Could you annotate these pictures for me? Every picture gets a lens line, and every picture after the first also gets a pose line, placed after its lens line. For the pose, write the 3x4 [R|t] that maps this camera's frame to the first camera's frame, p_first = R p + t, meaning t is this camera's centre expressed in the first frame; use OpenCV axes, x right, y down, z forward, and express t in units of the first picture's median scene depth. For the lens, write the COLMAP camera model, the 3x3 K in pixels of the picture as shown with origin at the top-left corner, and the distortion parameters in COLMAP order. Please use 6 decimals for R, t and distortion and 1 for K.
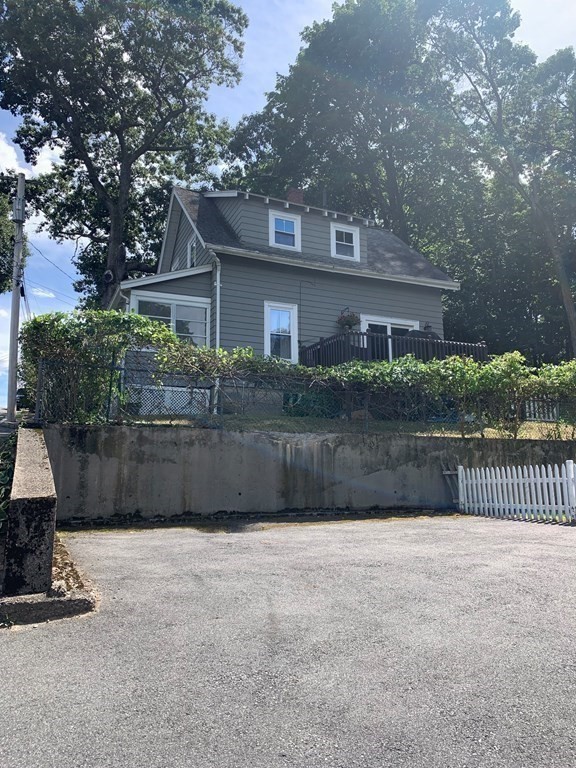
lens RADIAL K [[586.5, 0, 285.9], [0, 586.5, 381.9], [0, 0, 1]] dist [0.000357, -0.000162]
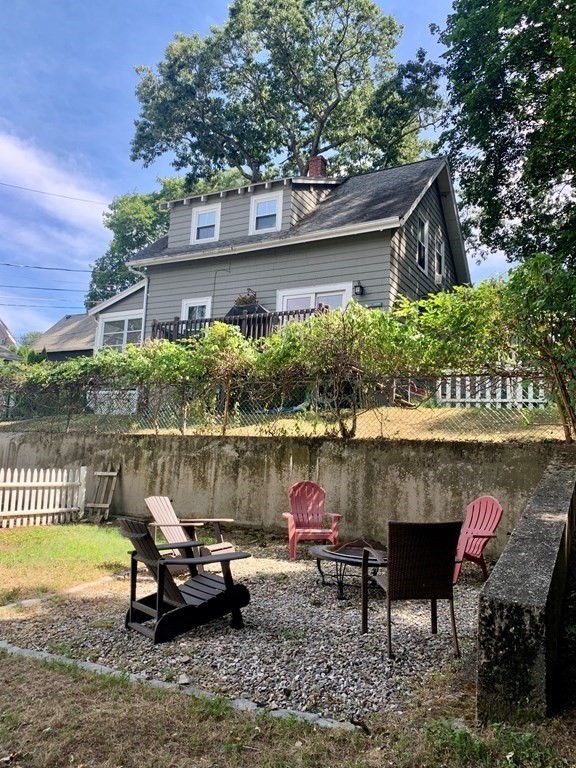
lens RADIAL K [[586.5, 0, 286.5], [0, 586.5, 385.9], [0, 0, 1]] dist [0.000357, -0.000162]
pose [[0.630971, -0.069140, -0.772719, 1.119672], [0.089890, 0.995828, -0.015703, 0.056720], [0.770581, -0.059552, 0.634554, 0.624288]]
